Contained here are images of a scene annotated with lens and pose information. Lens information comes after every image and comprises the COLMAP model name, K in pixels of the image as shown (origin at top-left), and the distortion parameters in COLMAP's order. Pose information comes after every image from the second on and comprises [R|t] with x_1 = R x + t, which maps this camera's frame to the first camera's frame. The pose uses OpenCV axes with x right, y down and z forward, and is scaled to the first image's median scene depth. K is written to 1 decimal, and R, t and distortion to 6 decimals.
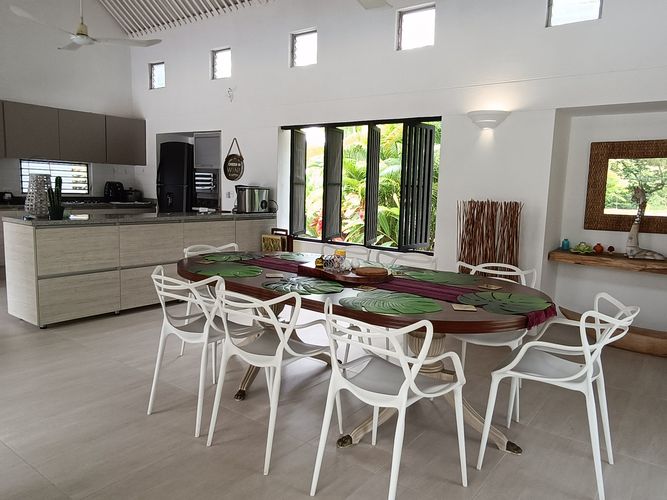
lens RADIAL K [[479.9, 0, 333.5], [0, 479.9, 250.0], [0, 0, 1]] dist [0.006731, 0.002698]
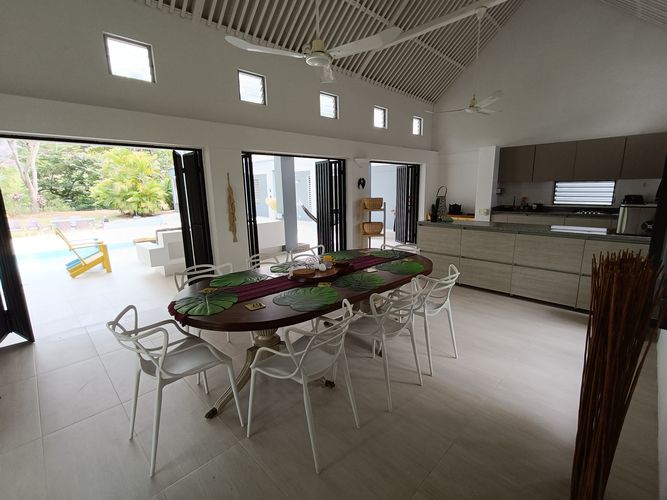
lens RADIAL K [[304.3, 0, 344.0], [0, 304.3, 249.0], [0, 0, 1]] dist [0.002497, 0.000255]
pose [[-0.120670, 0.168033, -0.978368, 0.370097], [-0.114977, 0.976571, 0.181905, -0.080691], [0.986012, 0.134441, -0.098523, 0.479975]]
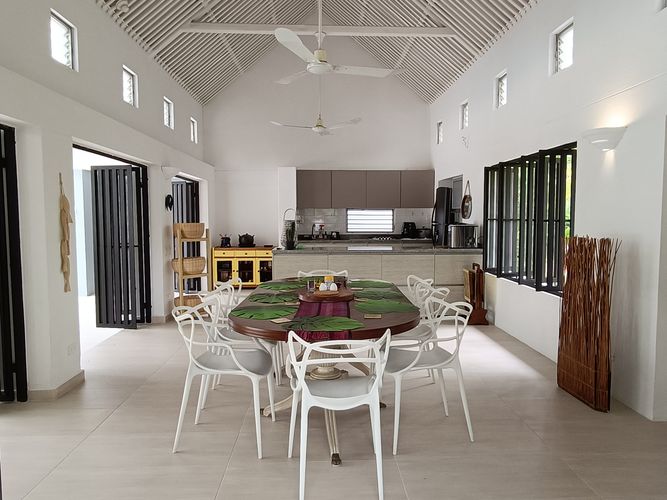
lens RADIAL K [[479.9, 0, 333.5], [0, 479.9, 250.0], [0, 0, 1]] dist [0.006731, 0.002698]
pose [[0.637105, 0.018397, -0.770558, 0.415909], [-0.077745, 0.996150, -0.040498, -0.006274], [0.766846, 0.085708, 0.636082, 0.079185]]
